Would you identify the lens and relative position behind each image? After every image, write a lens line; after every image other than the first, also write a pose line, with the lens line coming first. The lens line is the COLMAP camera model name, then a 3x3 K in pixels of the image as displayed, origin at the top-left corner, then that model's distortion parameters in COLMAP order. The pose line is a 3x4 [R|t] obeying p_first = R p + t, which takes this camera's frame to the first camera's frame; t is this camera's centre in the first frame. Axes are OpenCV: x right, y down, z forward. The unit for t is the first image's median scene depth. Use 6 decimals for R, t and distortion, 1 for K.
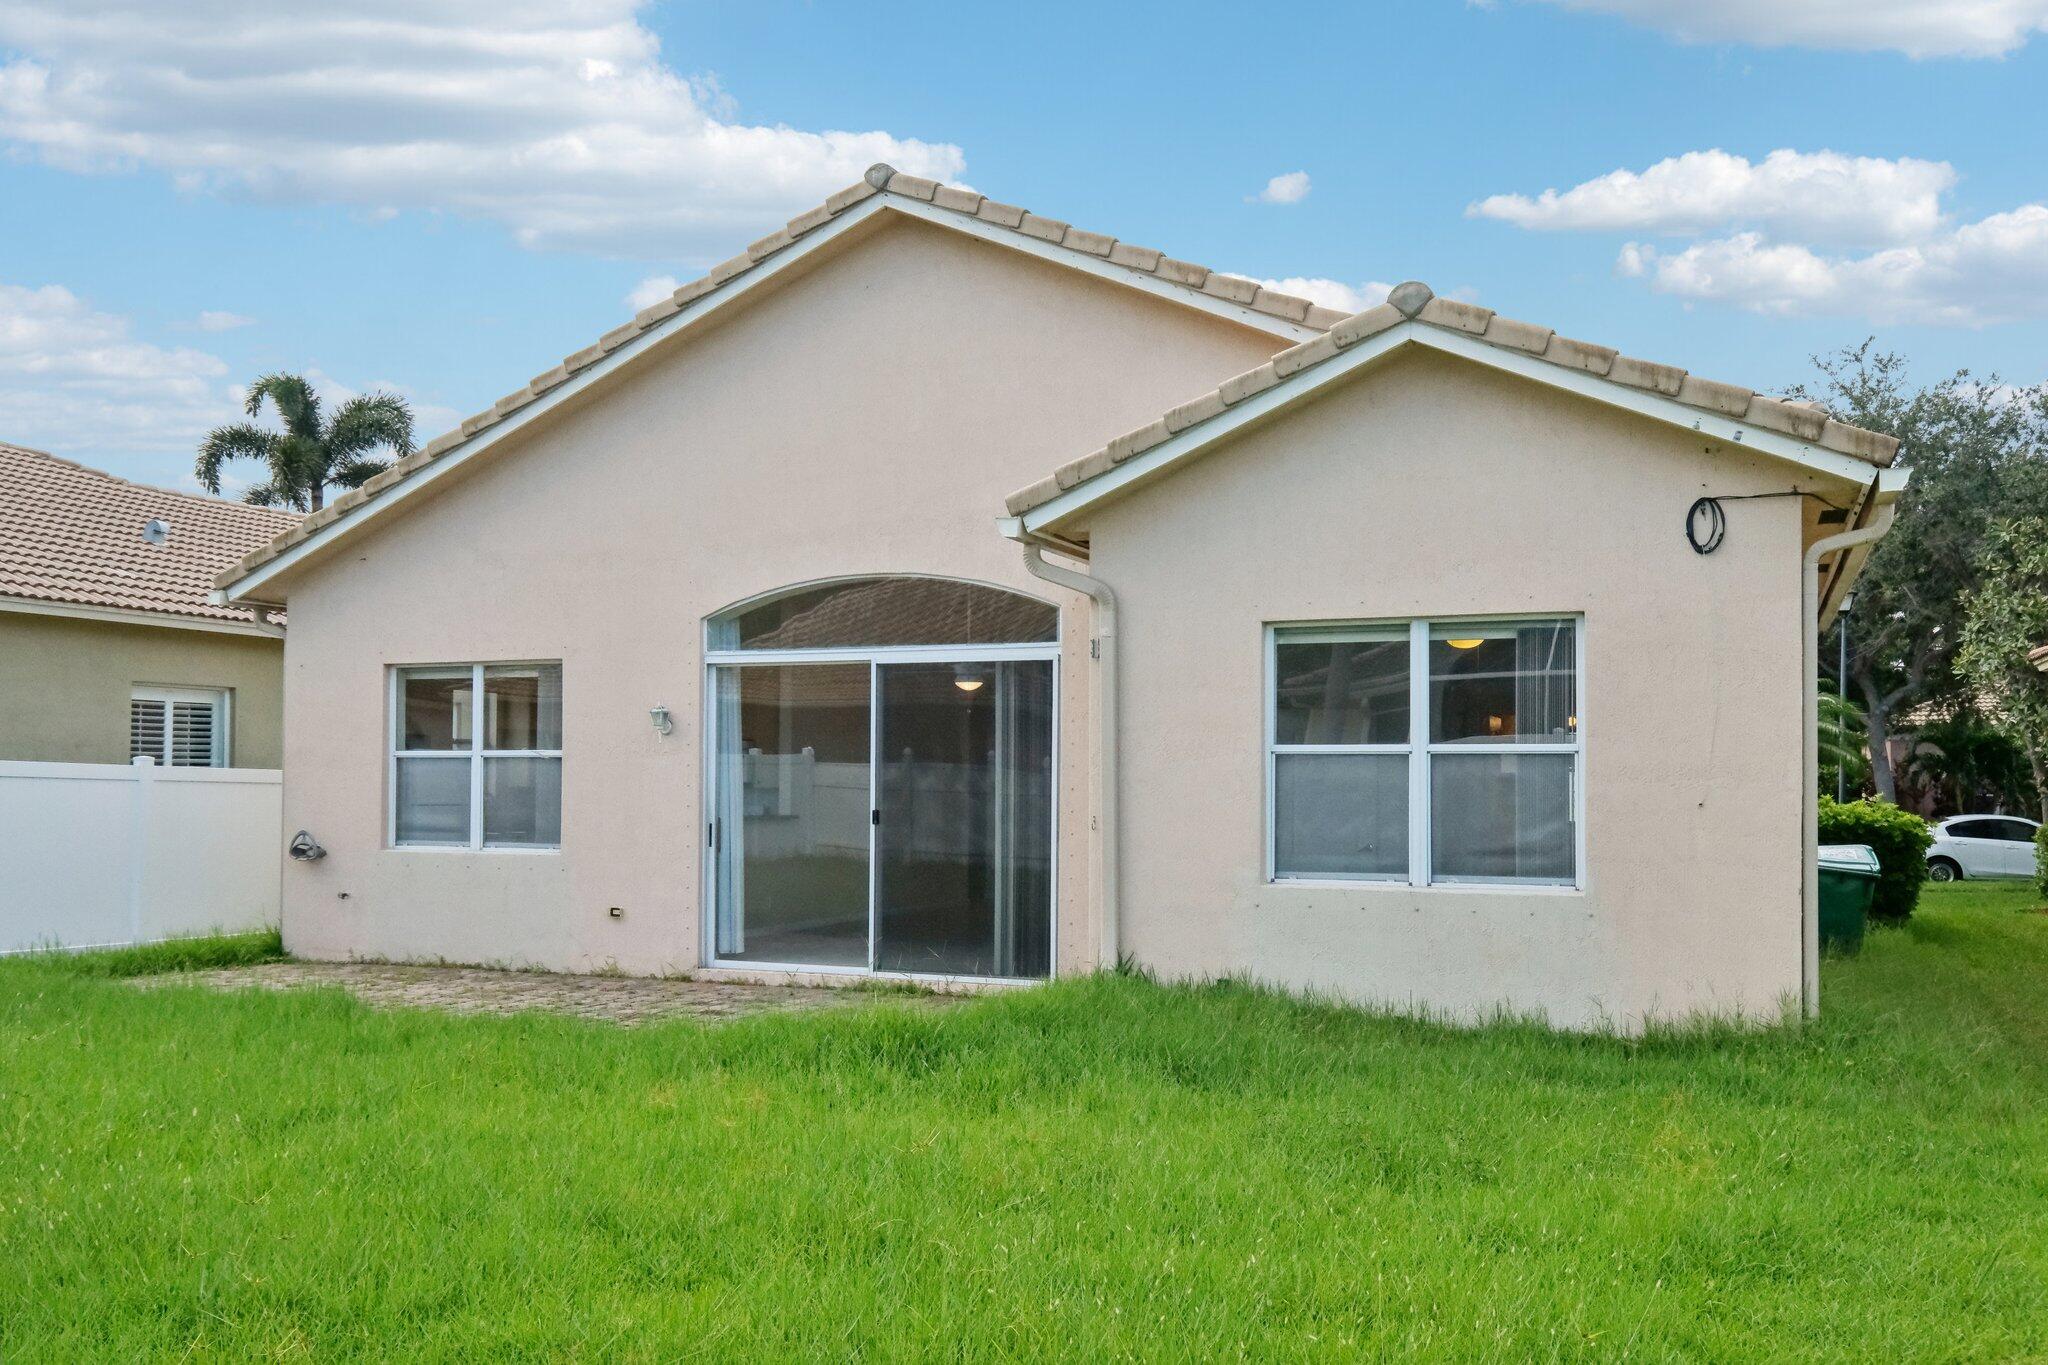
lens RADIAL K [[1775.0, 0, 1037.2], [0, 1775.0, 676.2], [0, 0, 1]] dist [-0.007799, 0.020612]
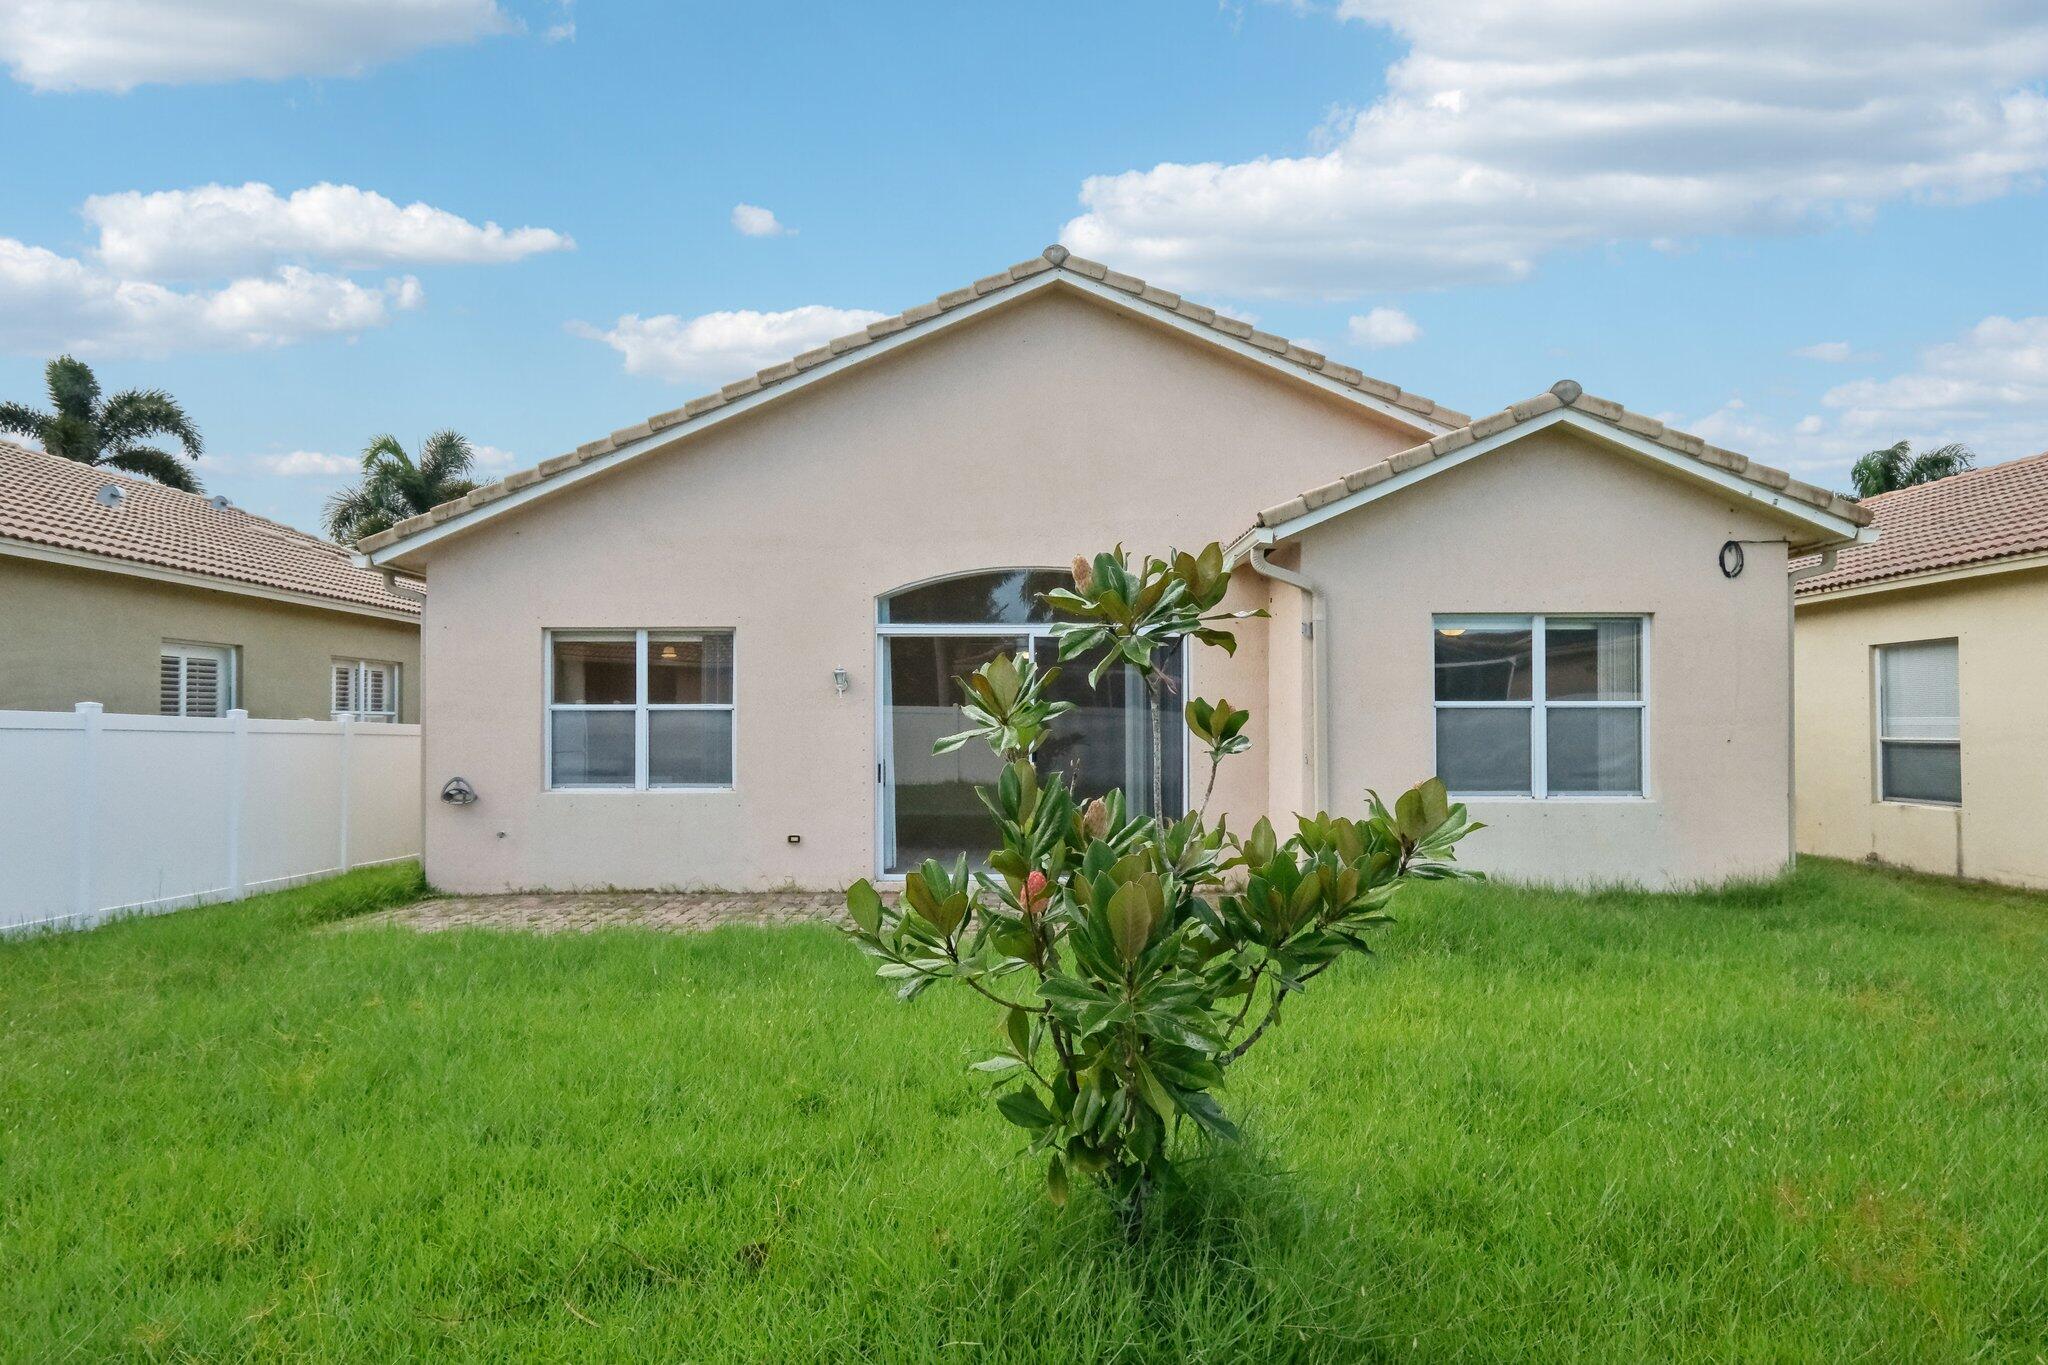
lens RADIAL K [[1197.0, 0, 1031.2], [0, 1197.0, 667.9], [0, 0, 1]] dist [-0.002879, 0.000137]
pose [[0.921761, 0.011133, 0.387600, -0.415100], [-0.016829, 0.999794, 0.011305, 0.005509], [-0.387394, -0.016944, 0.921758, 0.199059]]
